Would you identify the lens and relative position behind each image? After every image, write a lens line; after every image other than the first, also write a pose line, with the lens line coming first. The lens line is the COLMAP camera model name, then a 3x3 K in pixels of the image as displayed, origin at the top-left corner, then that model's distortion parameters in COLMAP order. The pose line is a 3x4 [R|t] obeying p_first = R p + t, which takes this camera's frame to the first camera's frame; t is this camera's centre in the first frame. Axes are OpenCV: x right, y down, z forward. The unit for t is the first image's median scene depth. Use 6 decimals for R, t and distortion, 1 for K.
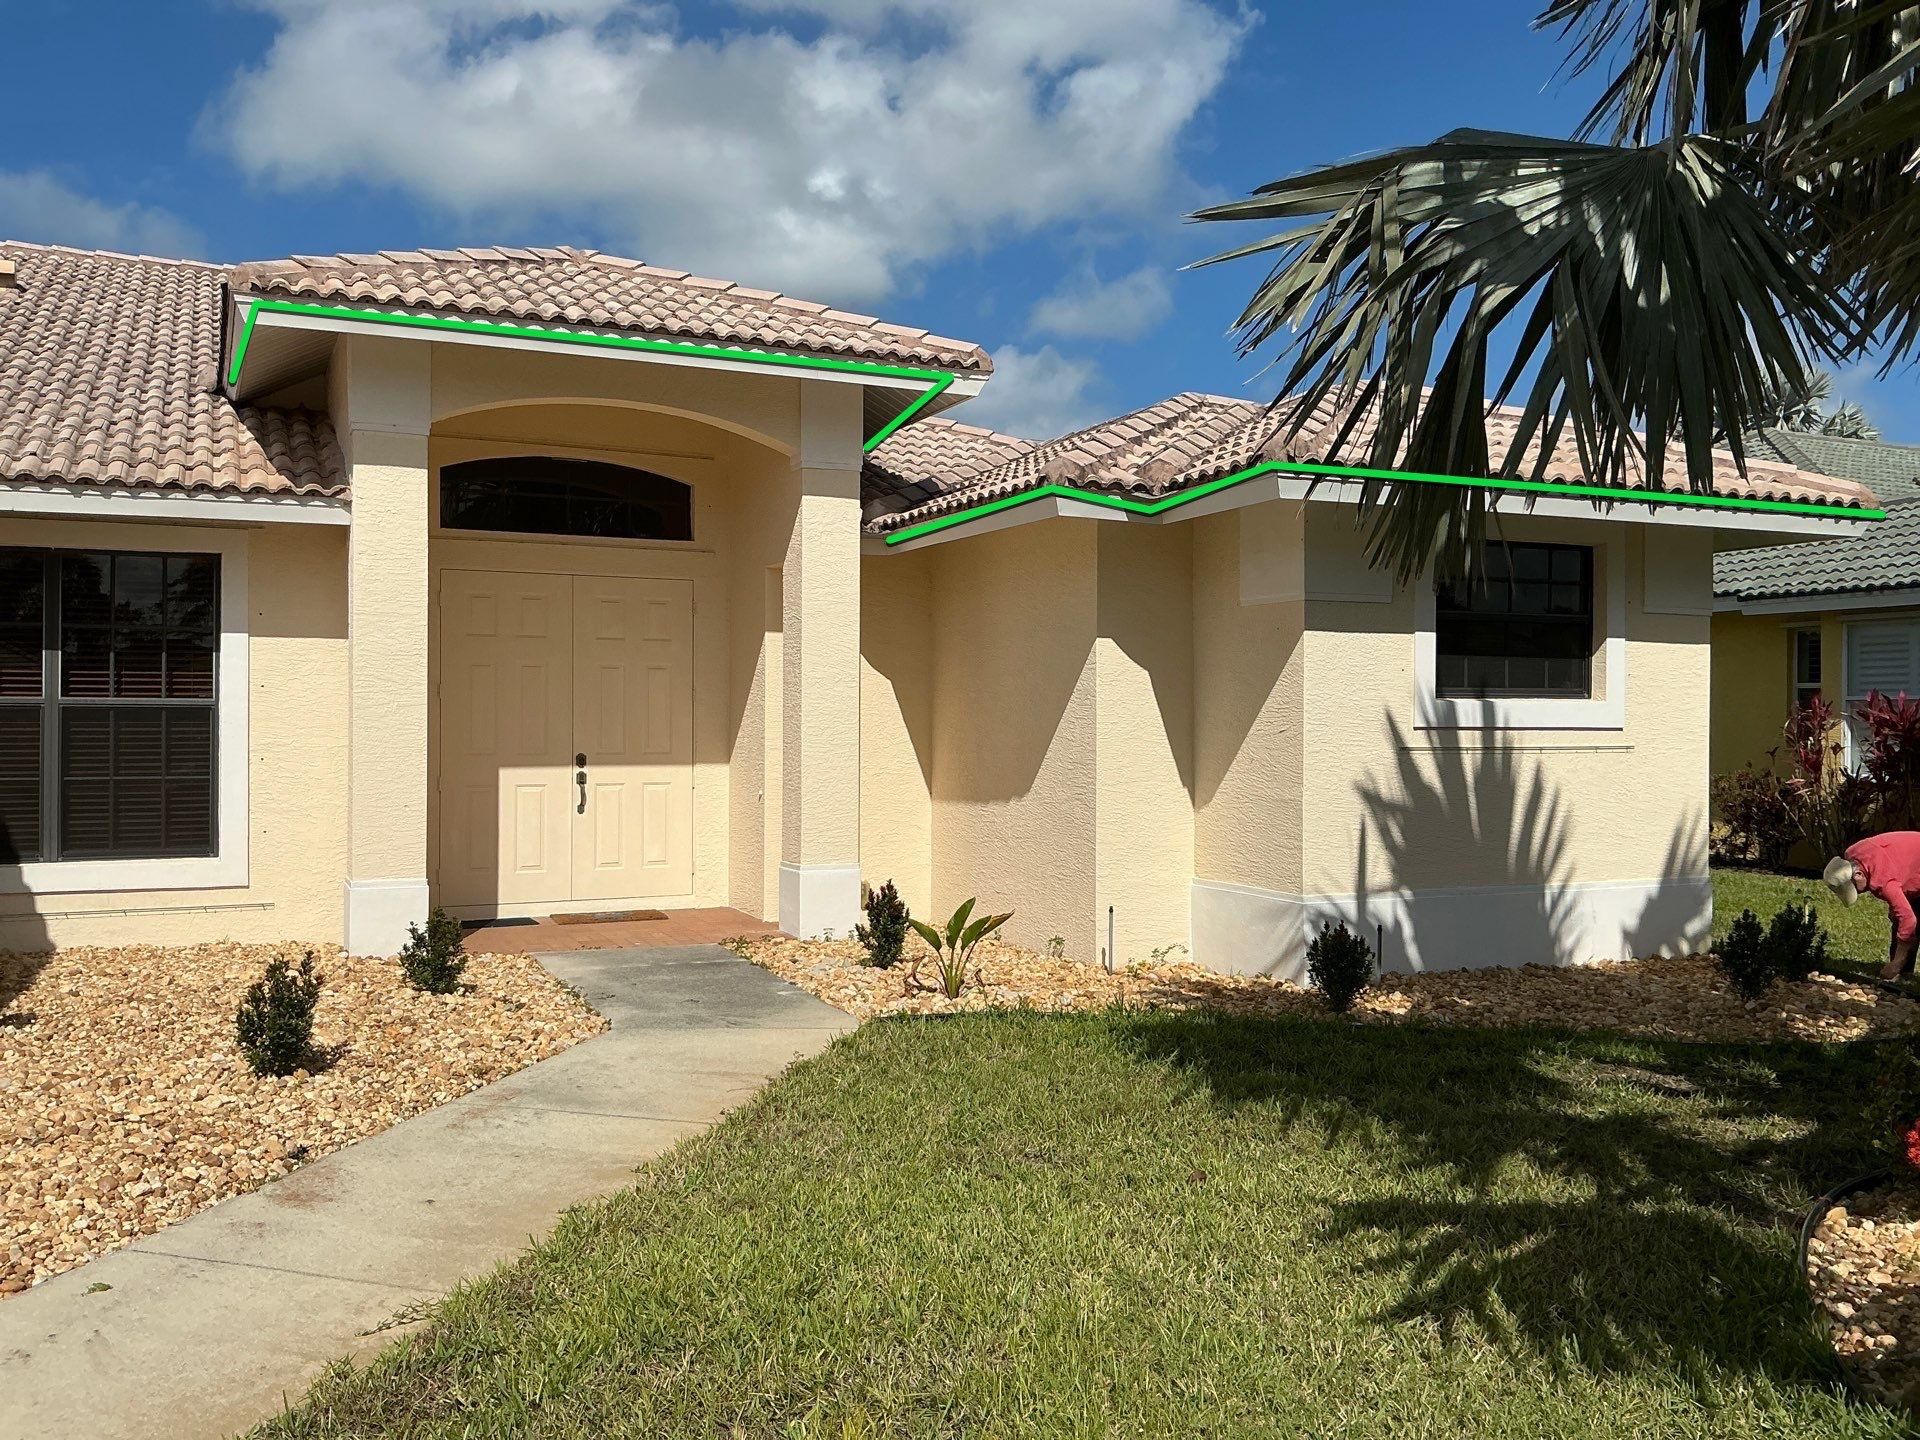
lens RADIAL K [[1607.9, 0, 968.1], [0, 1607.9, 721.2], [0, 0, 1]] dist [0.072976, -0.090735]
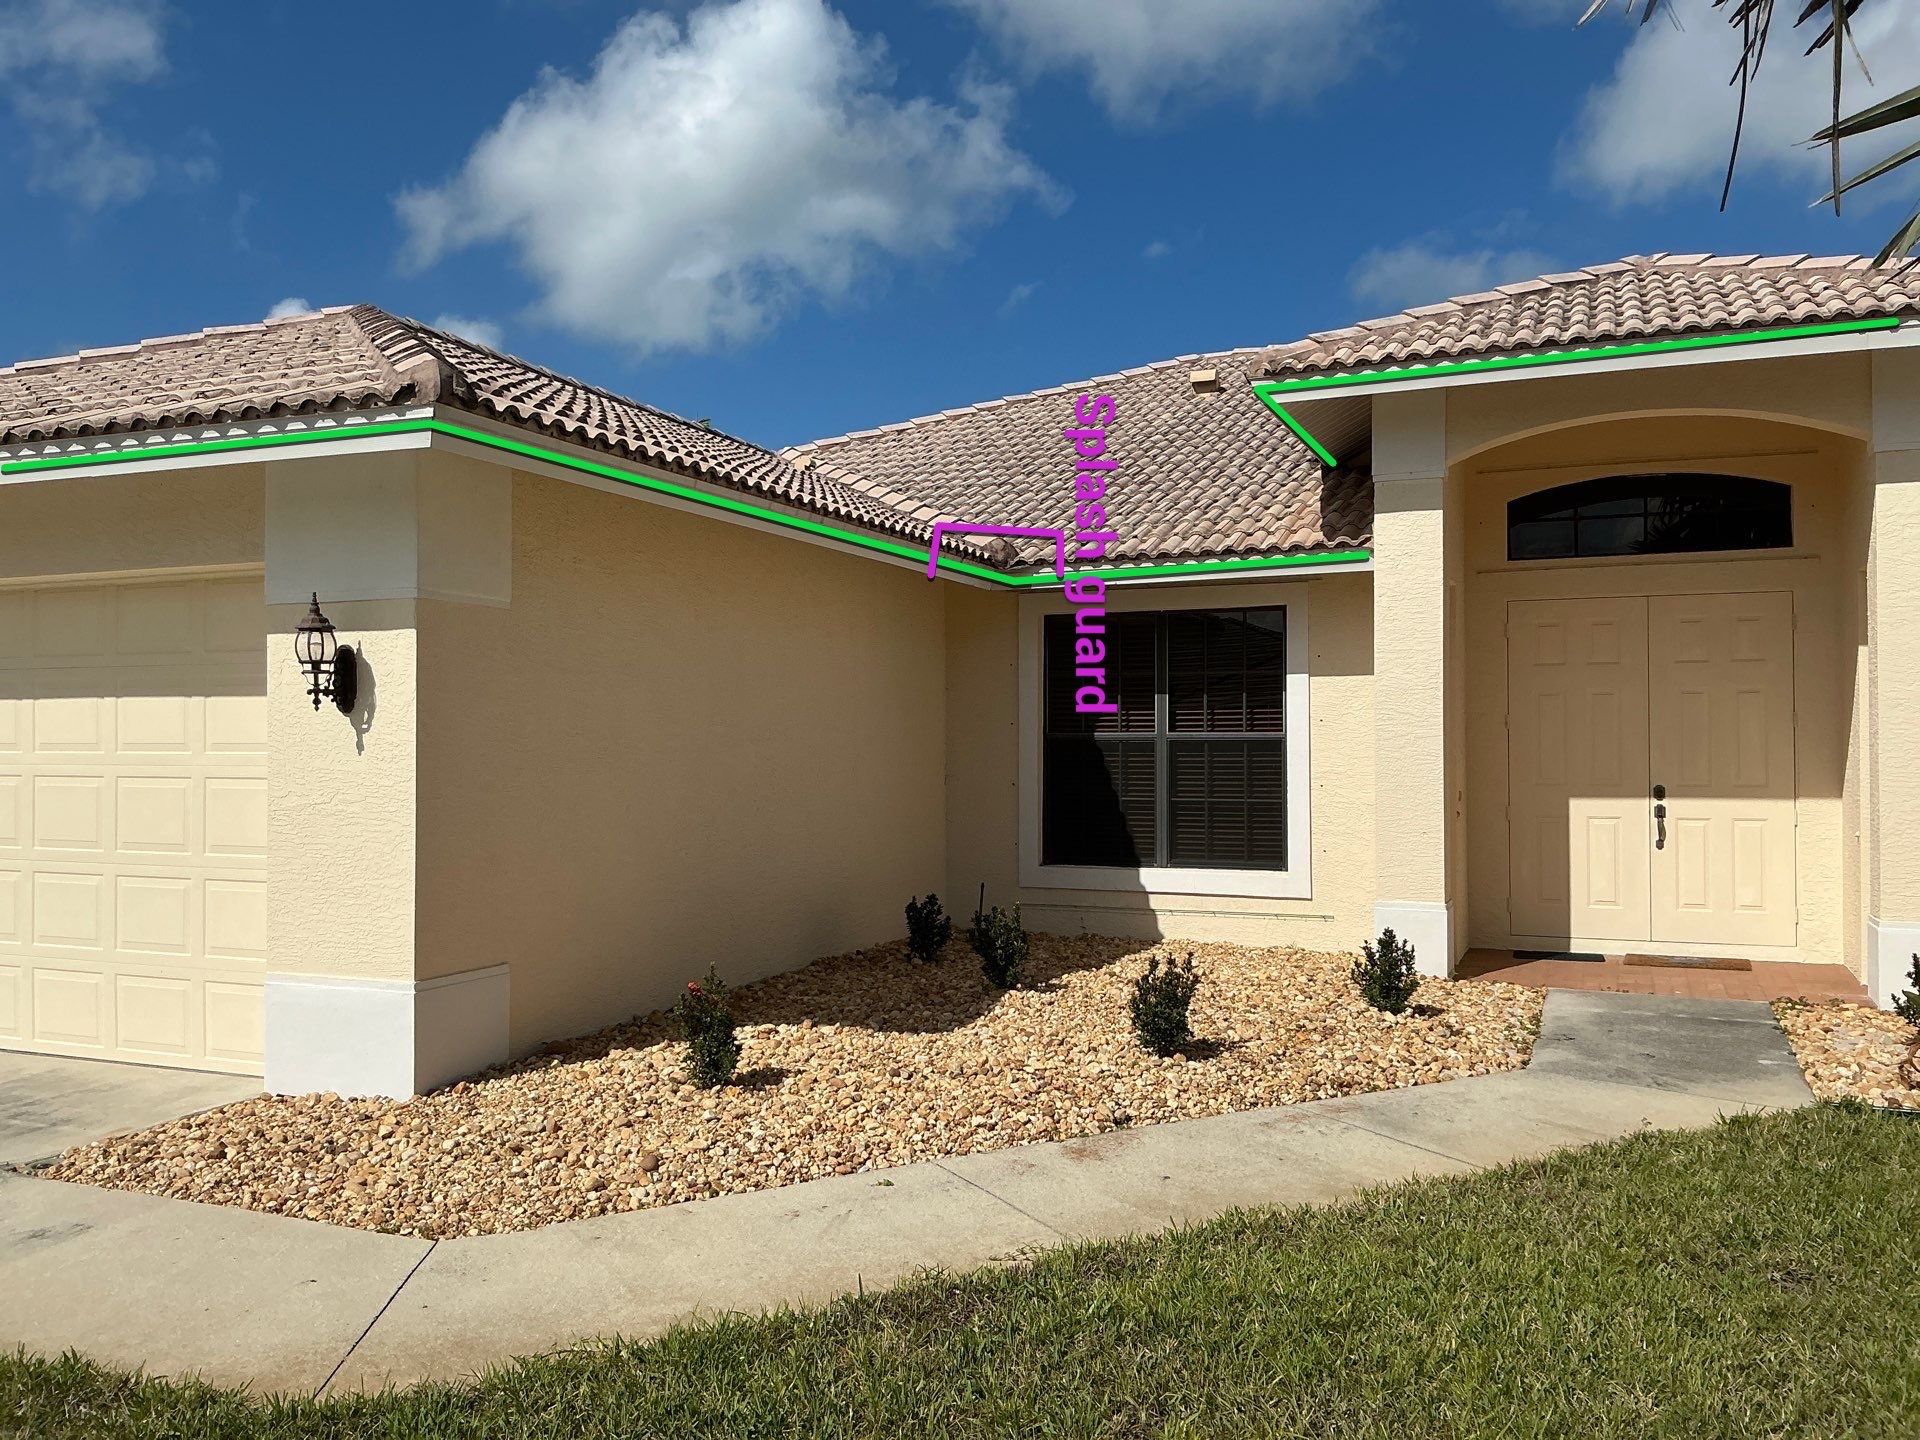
lens RADIAL K [[1607.9, 0, 966.2], [0, 1607.9, 720.0], [0, 0, 1]] dist [0.072976, -0.090735]
pose [[0.680306, -0.017057, -0.732730, 0.233020], [0.003783, 0.999798, -0.019761, -0.000948], [0.732918, 0.010671, 0.680233, 0.073763]]
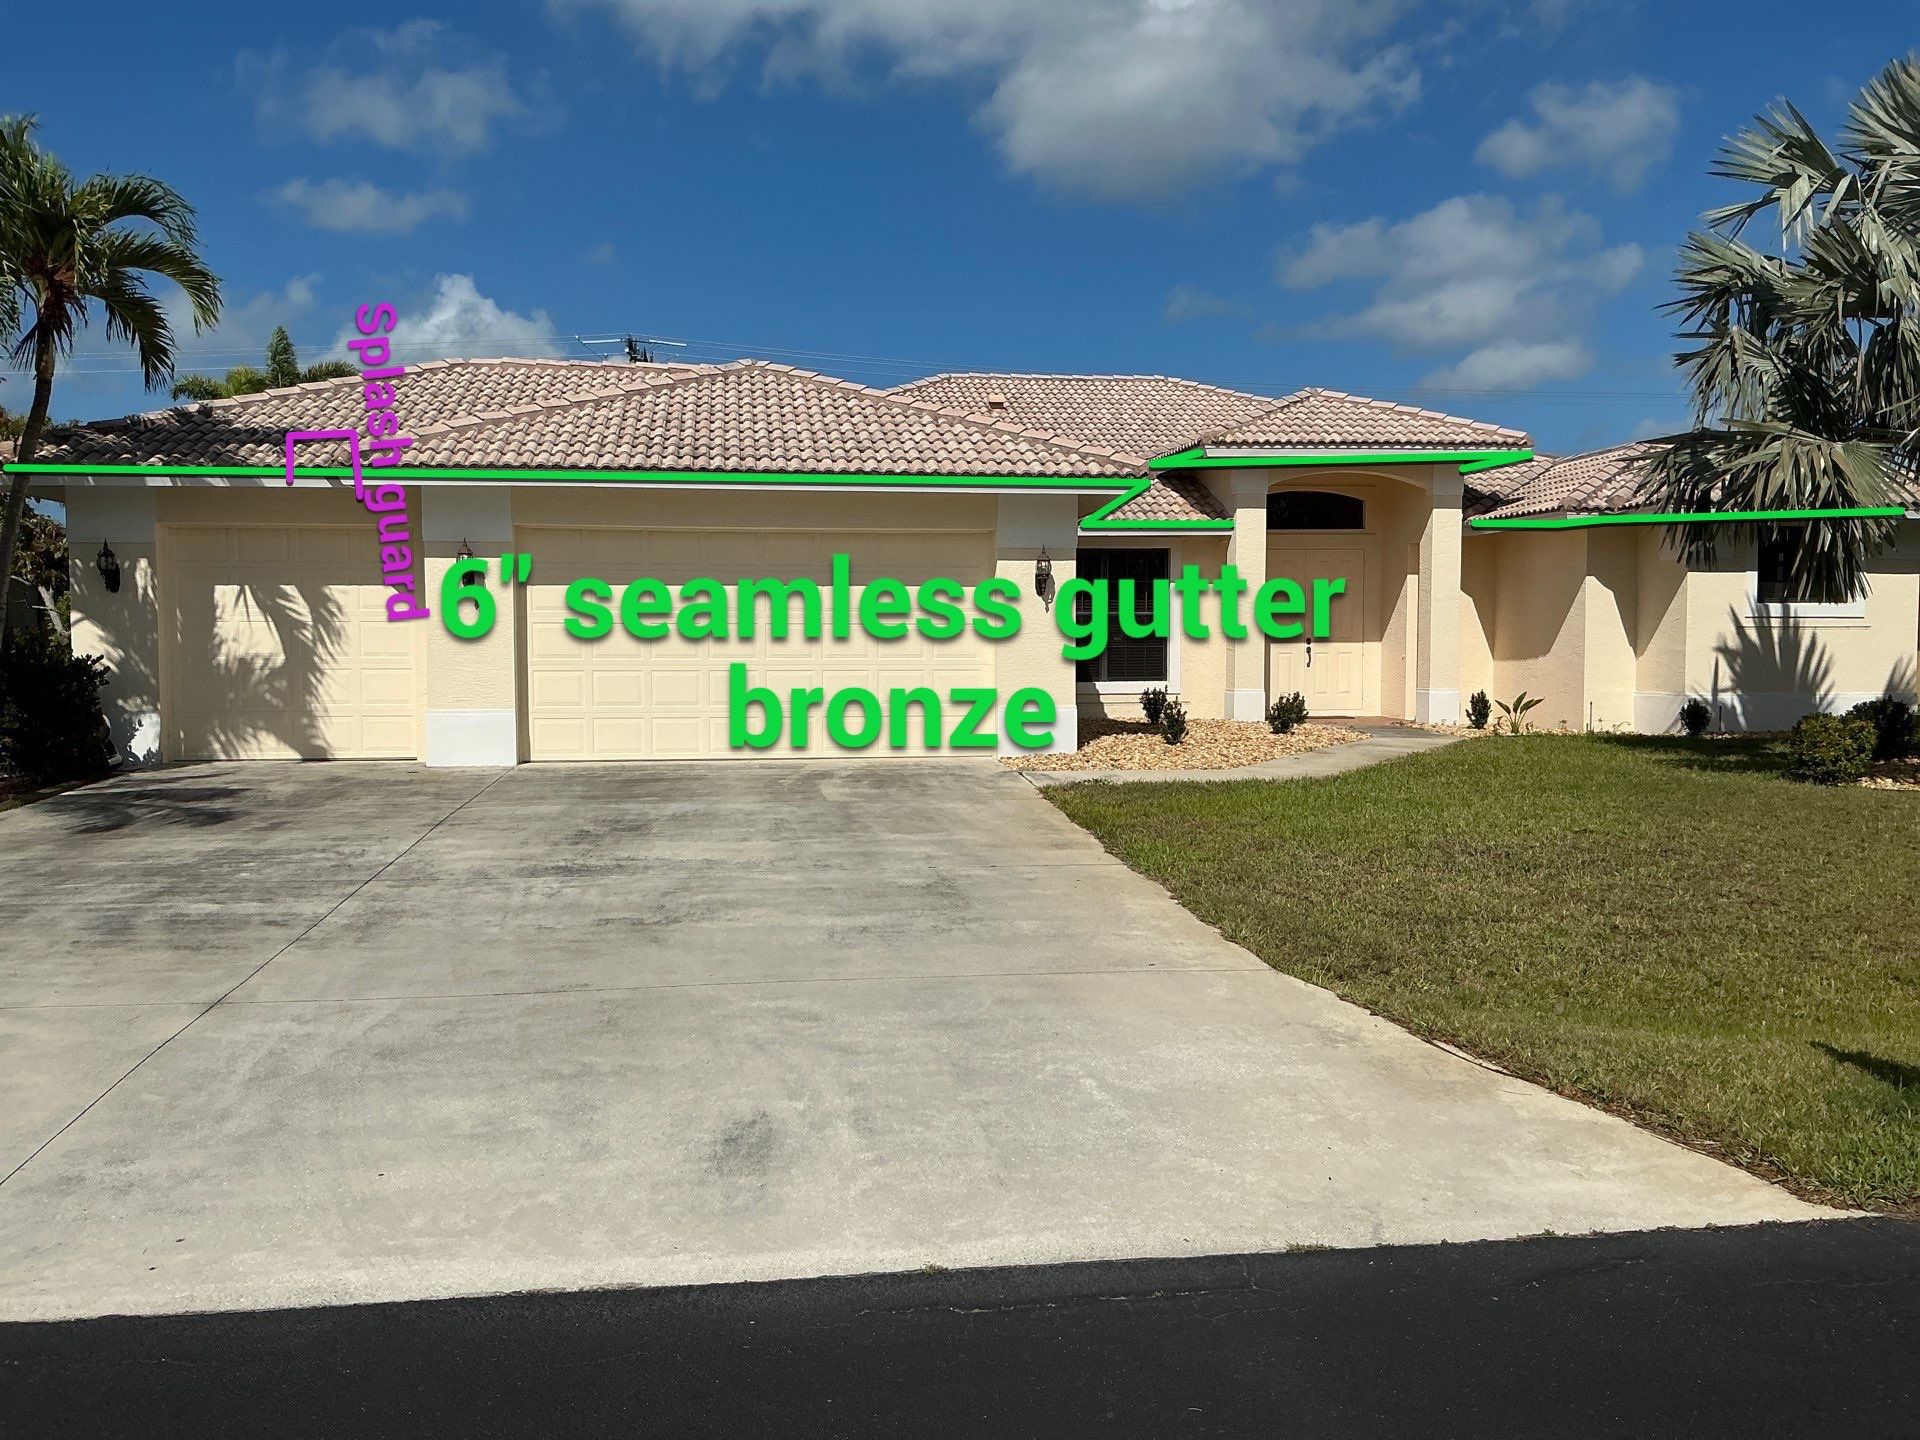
lens RADIAL K [[1607.9, 0, 952.0], [0, 1607.9, 701.0], [0, 0, 1]] dist [0.072976, -0.090735]
pose [[0.955044, 0.008626, -0.296338, -0.087529], [0.000162, 0.999561, 0.029618, 0.051096], [0.296464, -0.028334, 0.954624, -1.352017]]
